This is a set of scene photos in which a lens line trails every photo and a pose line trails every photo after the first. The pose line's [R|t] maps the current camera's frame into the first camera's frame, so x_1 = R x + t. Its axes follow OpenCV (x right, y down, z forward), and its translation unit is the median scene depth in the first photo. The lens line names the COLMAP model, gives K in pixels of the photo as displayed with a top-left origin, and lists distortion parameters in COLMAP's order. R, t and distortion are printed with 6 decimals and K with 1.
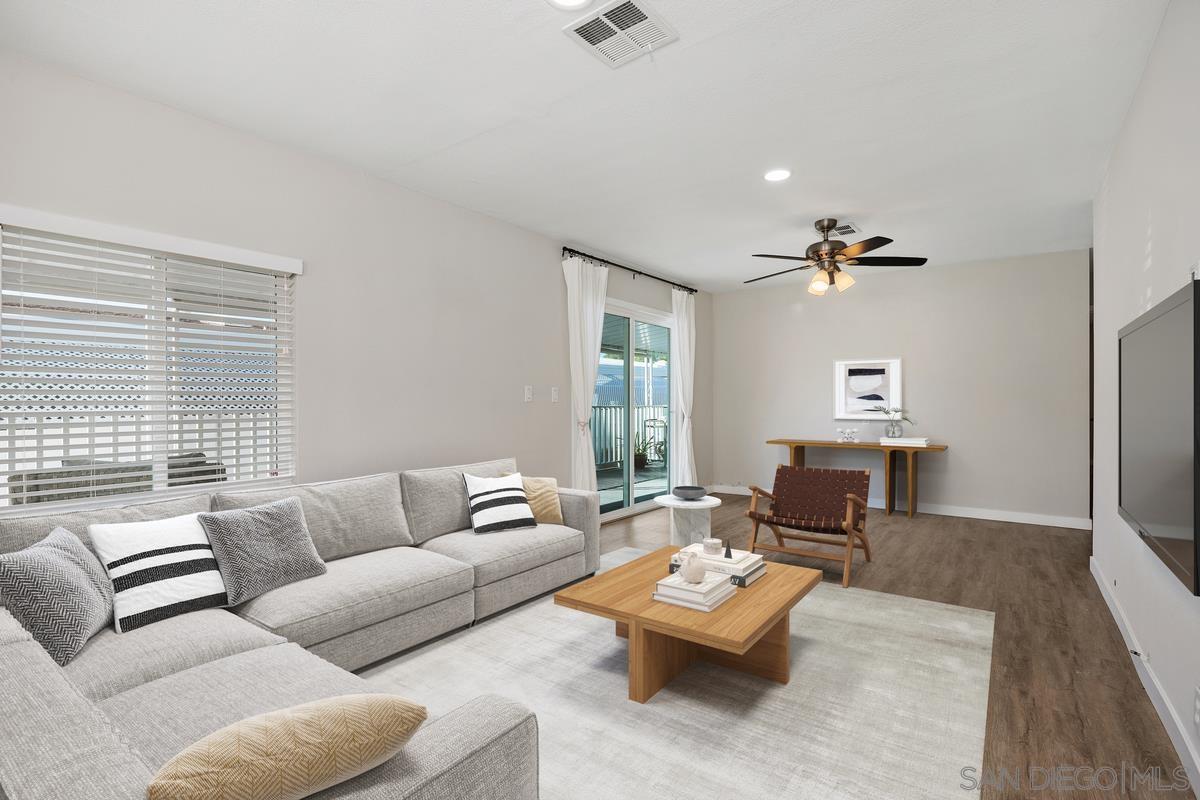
lens RADIAL K [[560.7, 0, 630.4], [0, 560.7, 400.0], [0, 0, 1]] dist [-0.003952, 0.000053]
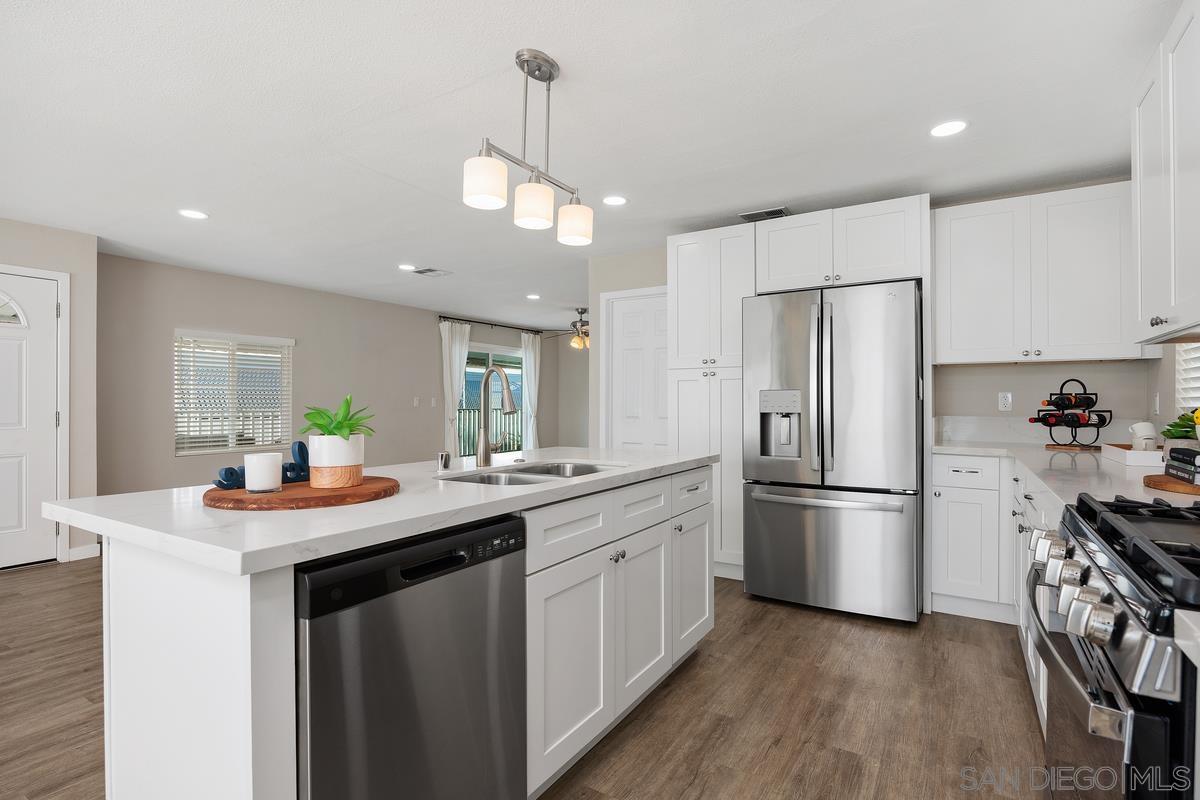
lens RADIAL K [[594.6, 0, 600.0], [0, 594.6, 400.0], [0, 0, 1]] dist [-0.014299, -0.000200]
pose [[0.998922, 0.008075, 0.045721, 0.305678], [-0.007919, 0.999962, -0.003593, -0.015389], [-0.045748, 0.003227, 0.998948, -0.876780]]
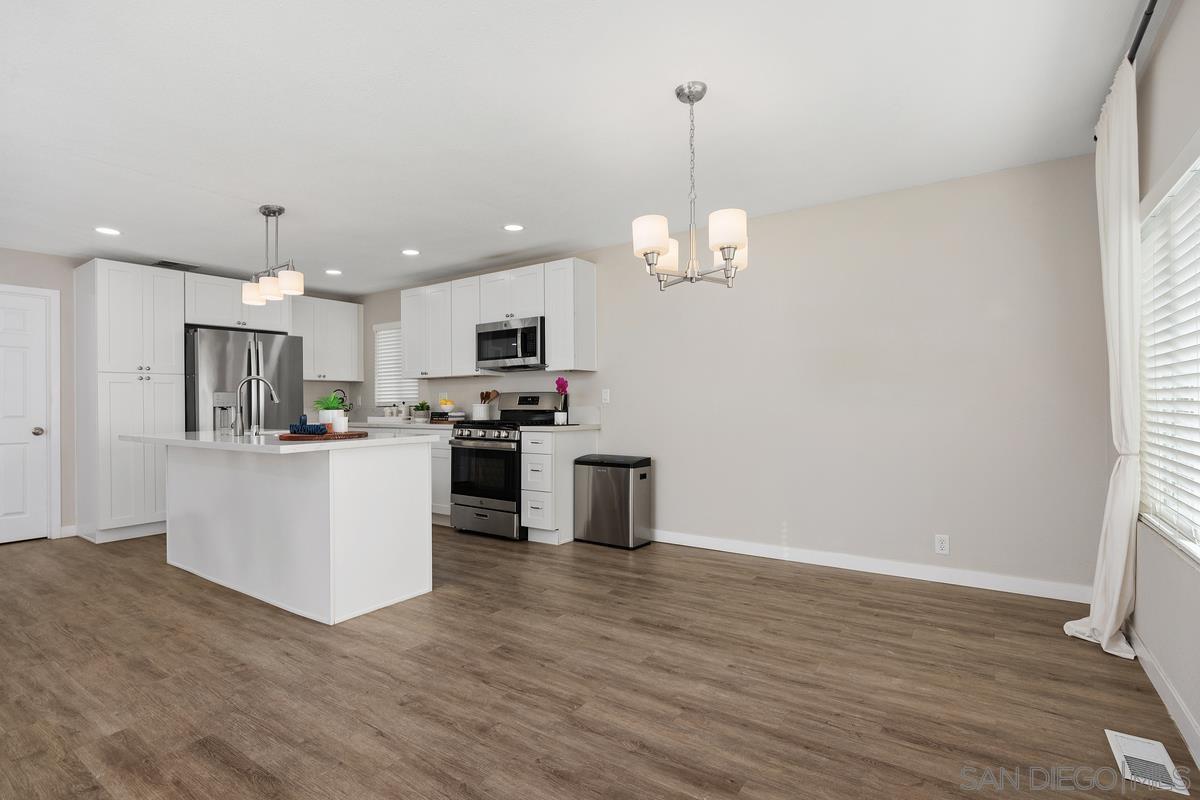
lens RADIAL K [[576.3, 0, 597.9], [0, 576.3, 401.7], [0, 0, 1]] dist [-0.013195, 0.000561]
pose [[-0.000310, 0.009526, 0.999955, -0.613733], [0.008596, 0.999918, -0.009523, 0.005020], [-0.999963, 0.008592, -0.000392, -0.871949]]
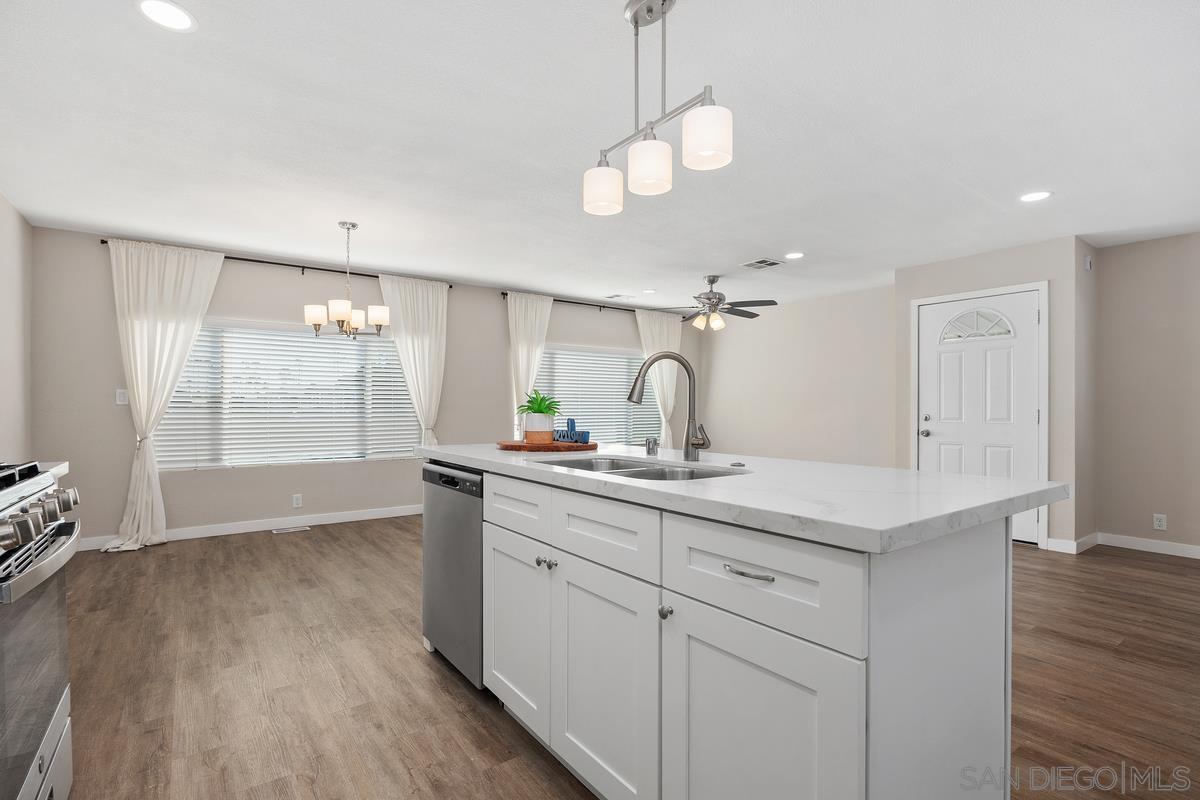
lens RADIAL K [[559.9, 0, 596.6], [0, 559.9, 408.5], [0, 0, 1]] dist [-0.013286, 0.000400]
pose [[-0.332401, 0.009196, -0.943093, 0.683440], [0.002159, 0.999957, 0.008989, -0.004509], [0.943136, 0.000952, -0.332406, -0.266412]]
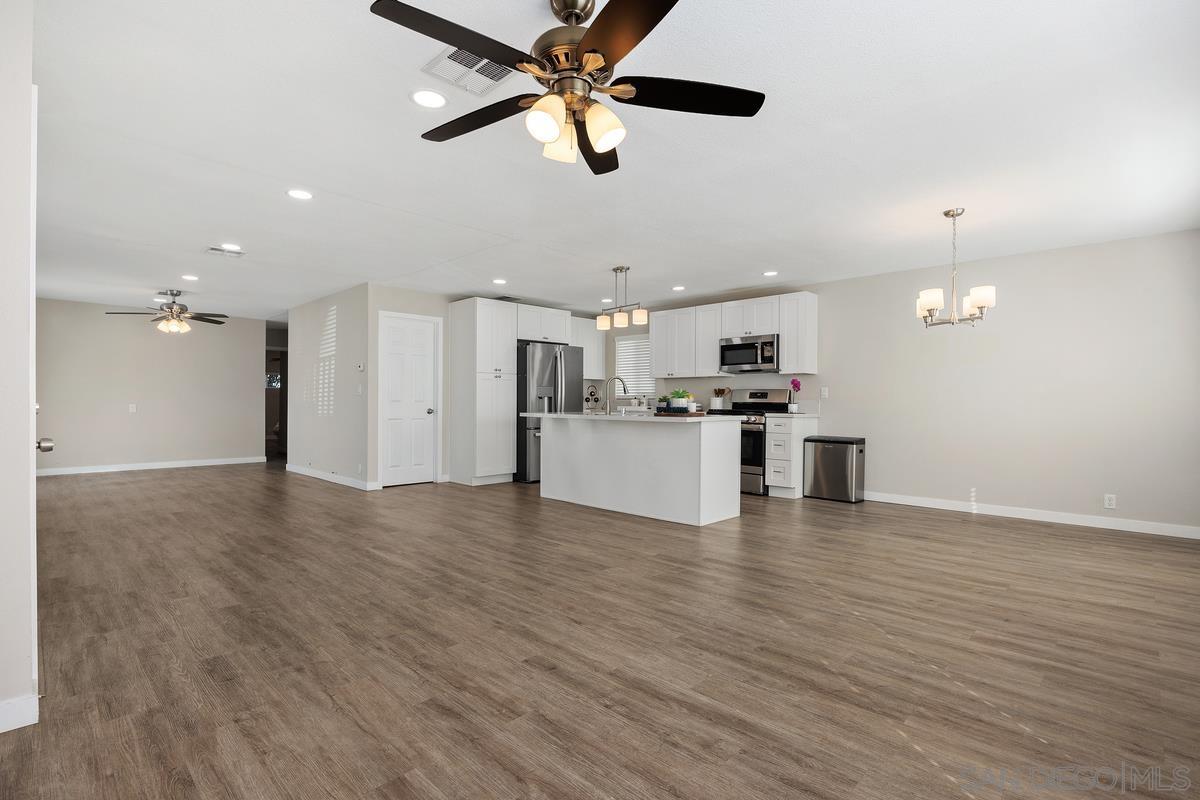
lens RADIAL K [[569.9, 0, 598.9], [0, 569.9, 401.5], [0, 0, 1]] dist [-0.011212, 0.000616]
pose [[0.167792, 0.008978, 0.985782, -1.075854], [-0.007697, 0.999940, -0.007796, 0.023565], [-0.985792, -0.006280, 0.167851, -0.546058]]
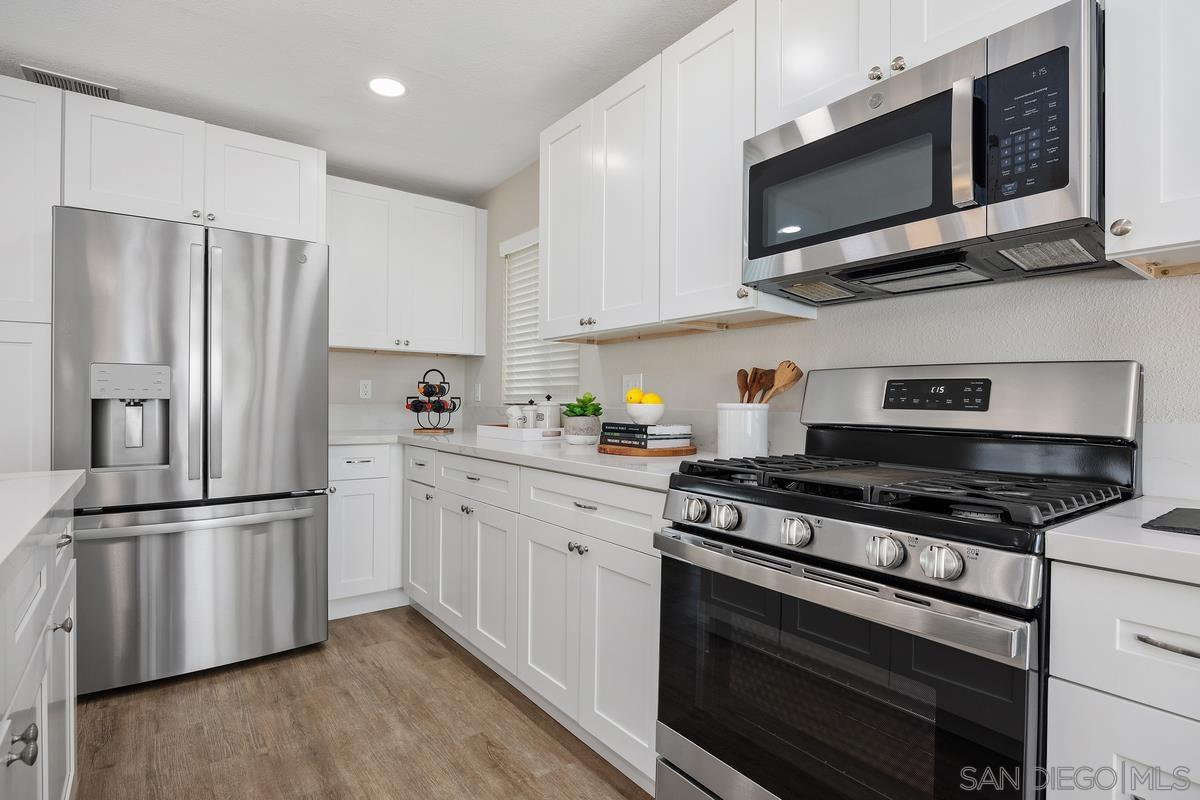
lens RADIAL K [[585.2, 0, 597.0], [0, 585.2, 401.4], [0, 0, 1]] dist [-0.012847, 0.000019]
pose [[0.310865, 0.008729, 0.950414, 0.230444], [-0.010486, 0.999928, -0.005754, -0.002320], [-0.950396, -0.008177, 0.310934, -0.640839]]
